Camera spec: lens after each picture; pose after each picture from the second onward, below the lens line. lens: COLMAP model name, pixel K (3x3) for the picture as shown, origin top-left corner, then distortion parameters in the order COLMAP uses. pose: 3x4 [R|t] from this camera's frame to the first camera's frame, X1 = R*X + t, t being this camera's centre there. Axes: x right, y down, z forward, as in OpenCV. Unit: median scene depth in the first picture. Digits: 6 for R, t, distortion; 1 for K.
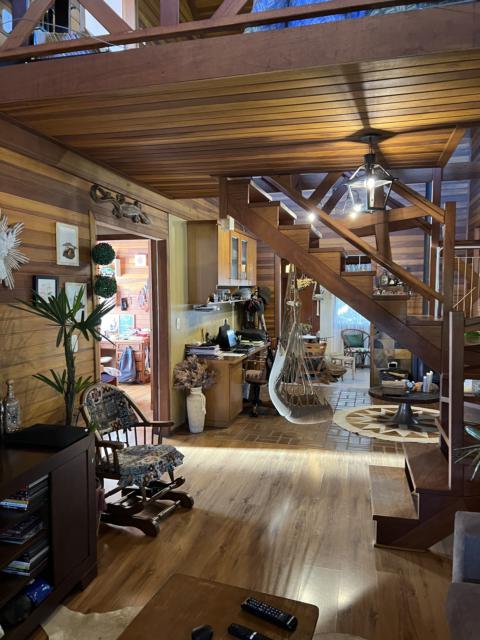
lens RADIAL K [[478.6, 0, 240.0], [0, 478.6, 320.0], [0, 0, 1]] dist [0.066133, -0.068337]
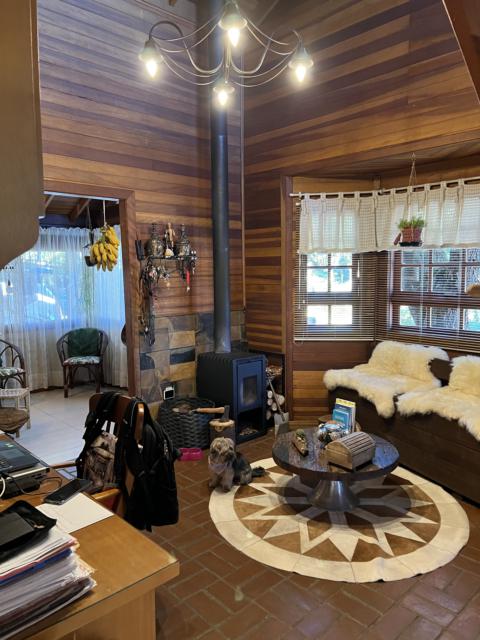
lens RADIAL K [[478.6, 0, 240.0], [0, 478.6, 320.0], [0, 0, 1]] dist [0.066133, -0.068337]
pose [[0.515237, -0.089013, 0.852413, -0.181761], [0.057709, 0.995938, 0.069118, -0.043445], [-0.855103, 0.013580, 0.518281, 0.849356]]
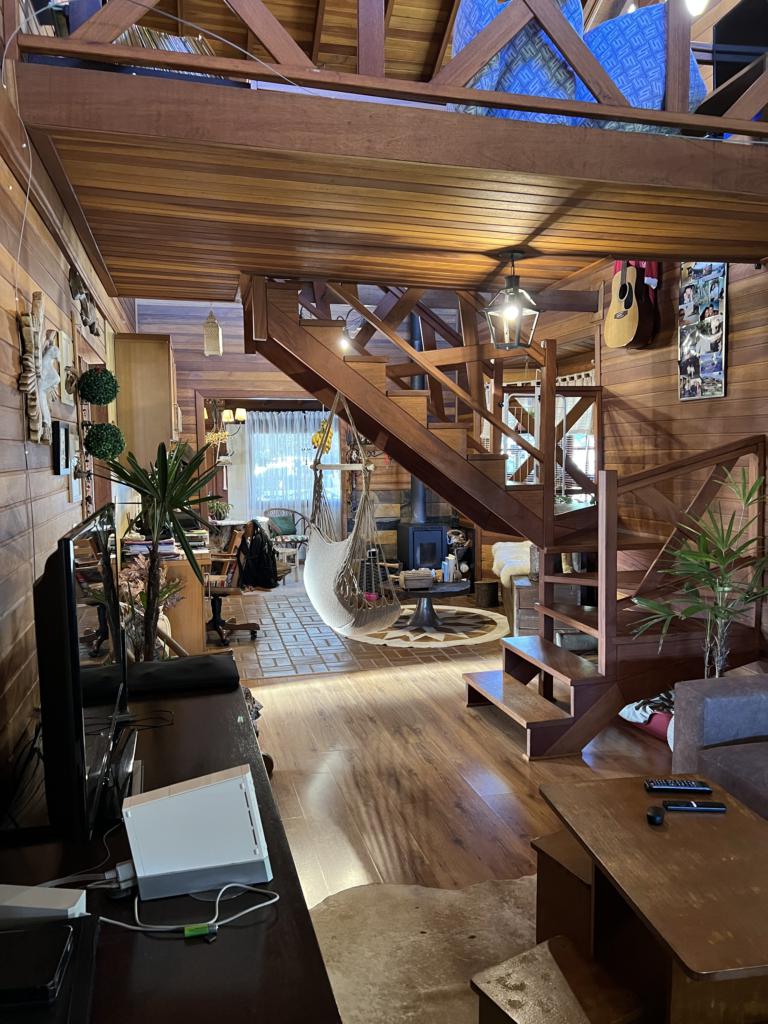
lens RADIAL K [[765.8, 0, 384.0], [0, 765.8, 512.0], [0, 0, 1]] dist [0.066133, -0.068337]
pose [[0.869730, -0.043433, 0.491613, -0.311761], [0.035488, 0.999045, 0.025481, 0.004300], [-0.492251, -0.004715, 0.870441, -0.005284]]
